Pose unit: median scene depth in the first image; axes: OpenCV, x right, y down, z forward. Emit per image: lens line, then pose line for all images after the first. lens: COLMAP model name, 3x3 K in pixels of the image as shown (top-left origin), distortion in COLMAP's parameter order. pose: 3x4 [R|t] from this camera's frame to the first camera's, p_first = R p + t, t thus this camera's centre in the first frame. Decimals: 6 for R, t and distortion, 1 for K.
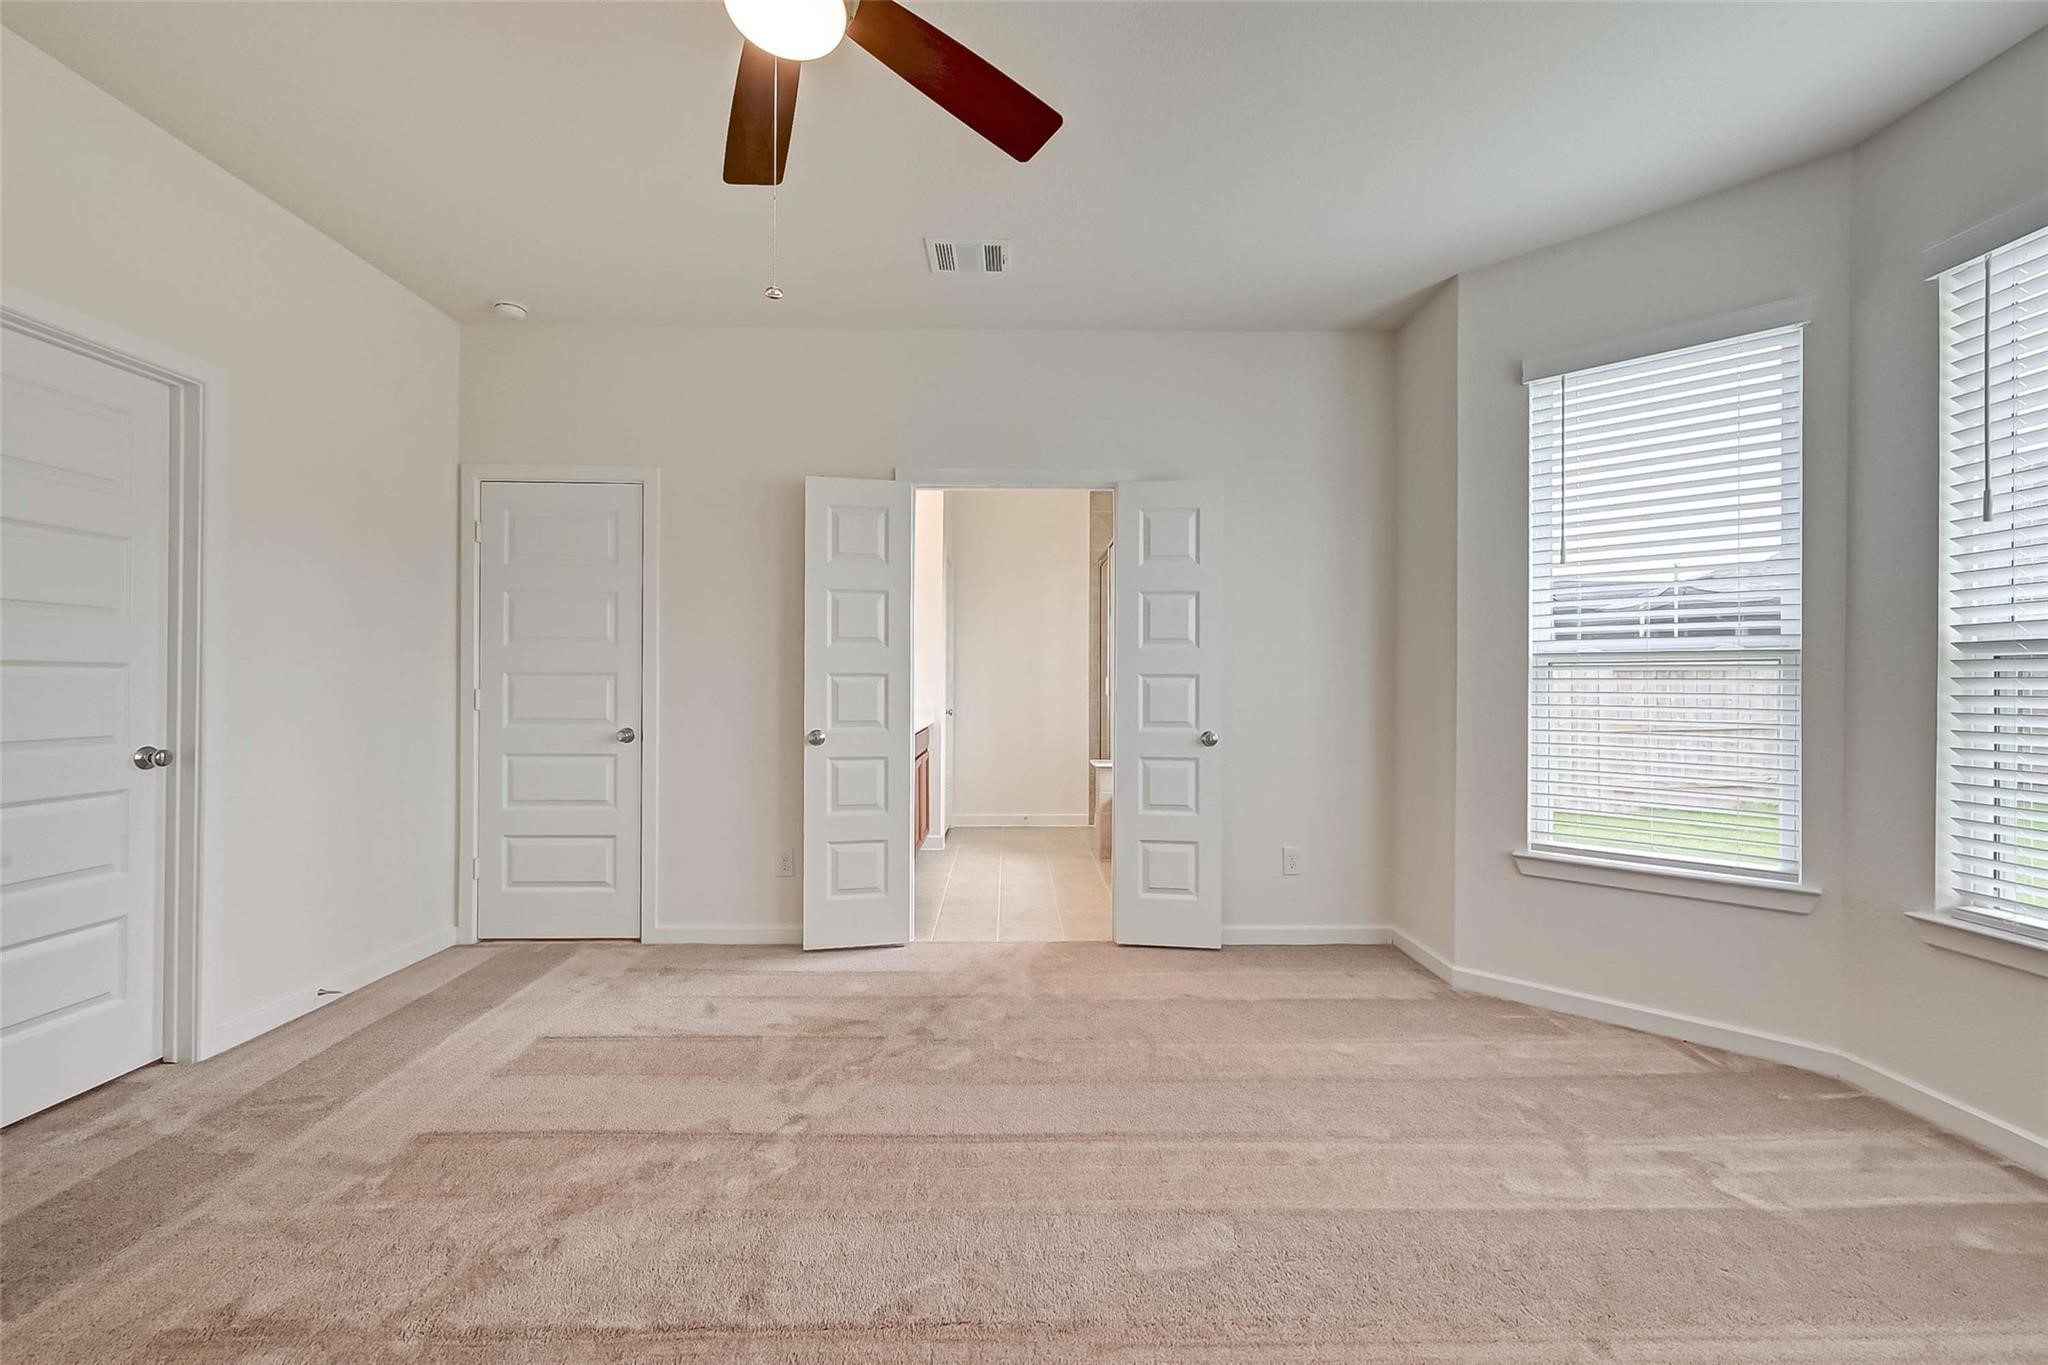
lens RADIAL K [[828.1, 0, 1019.0], [0, 828.1, 682.3], [0, 0, 1]] dist [-0.000550, -0.000119]
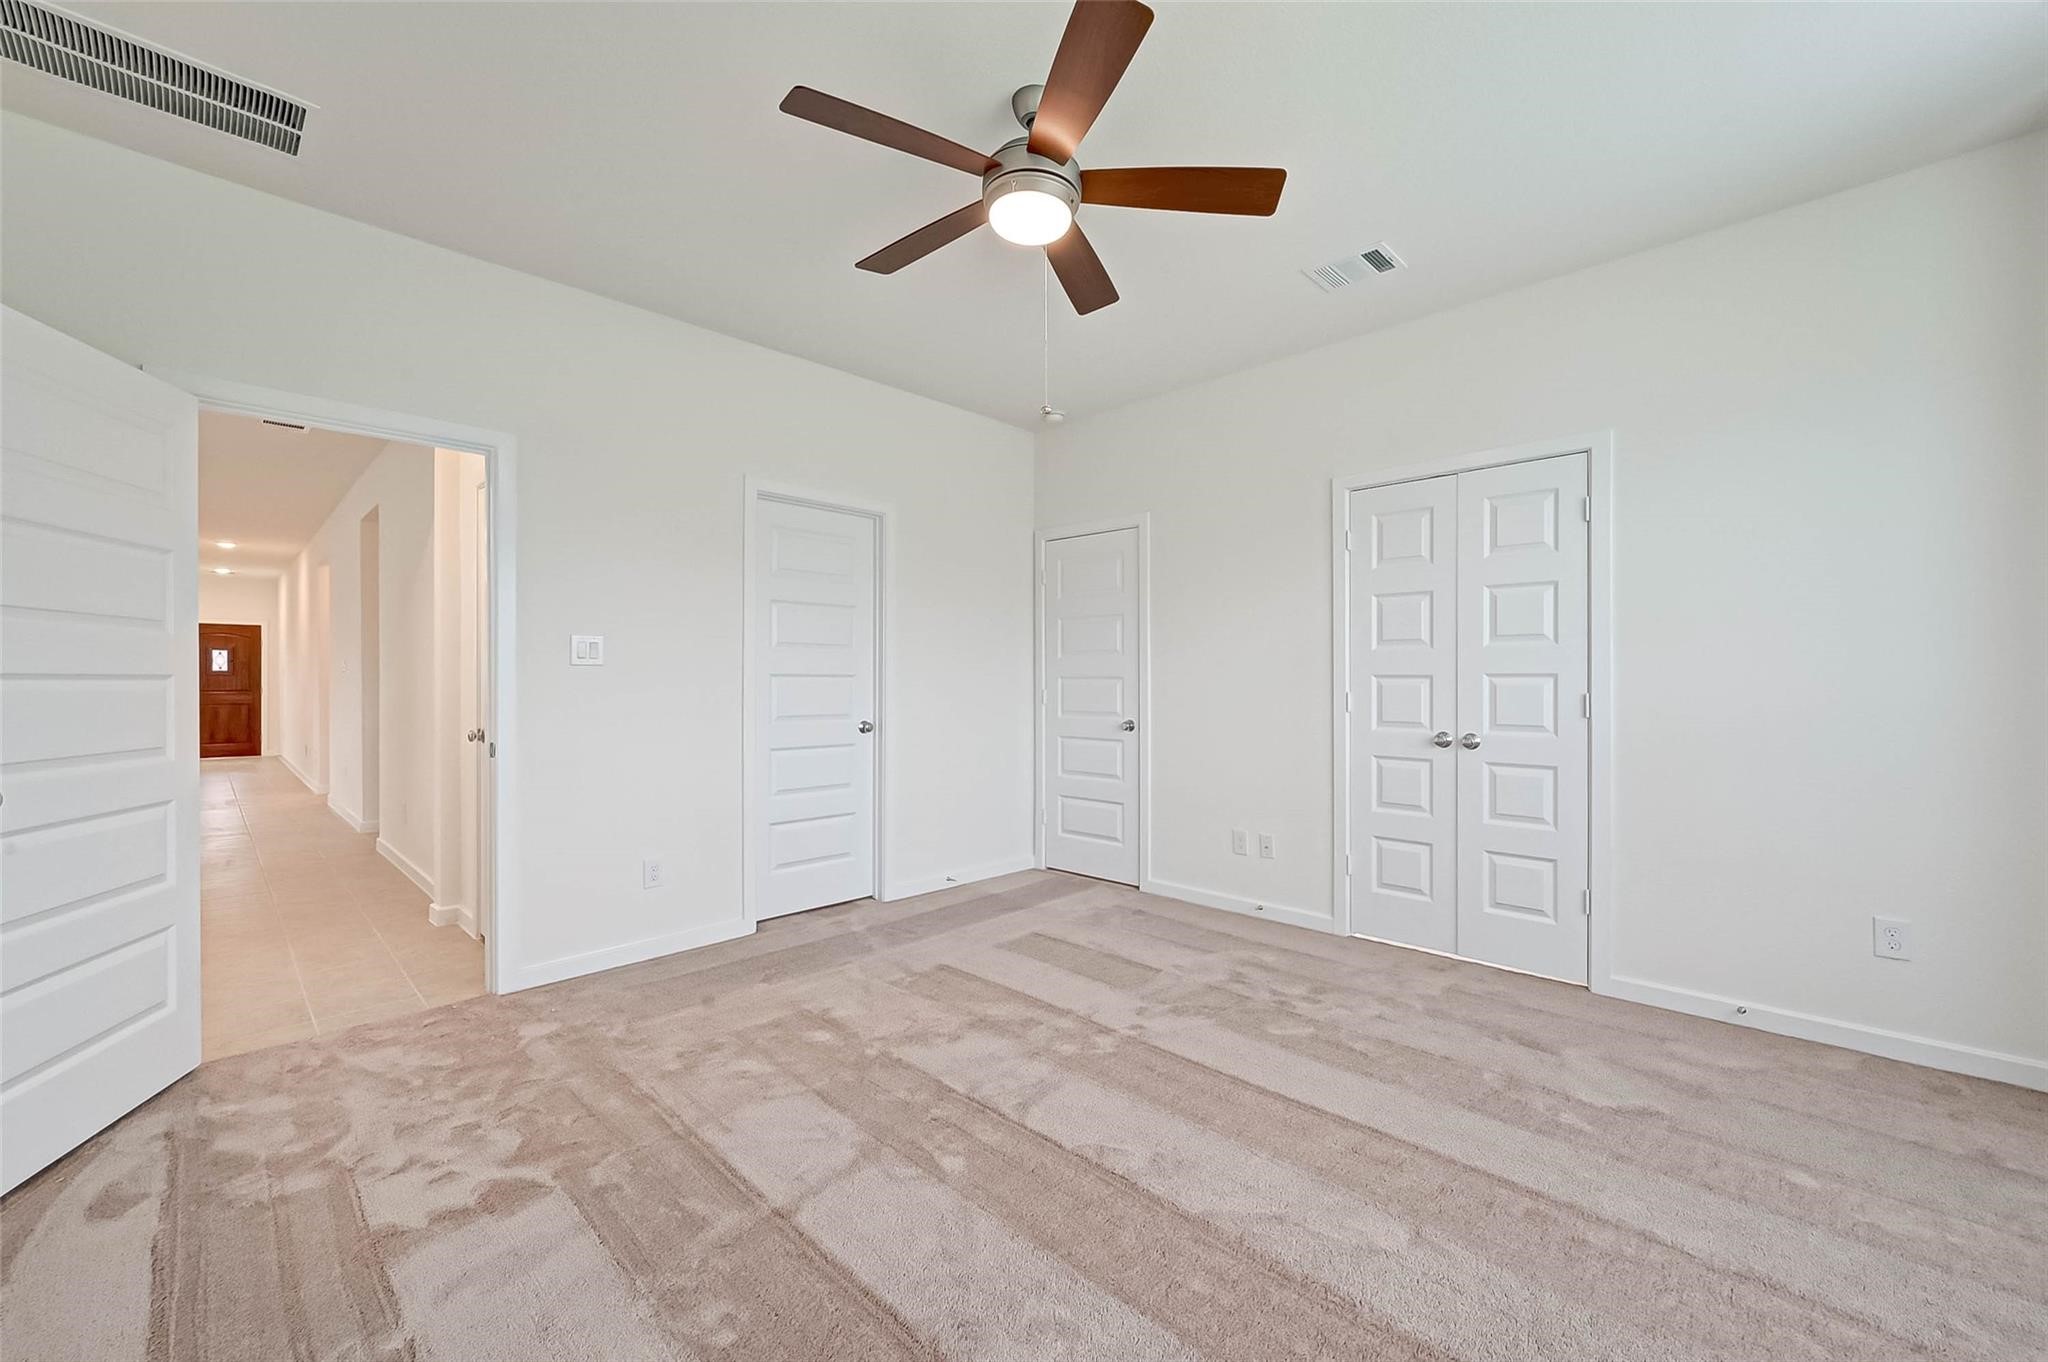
lens RADIAL K [[828.1, 0, 1019.0], [0, 828.1, 680.8], [0, 0, 1]] dist [-0.000550, -0.000119]
pose [[0.694194, -0.006634, -0.719758, 0.485510], [0.005717, 0.999977, -0.003703, -0.001730], [0.719766, -0.001544, 0.694215, -0.013202]]
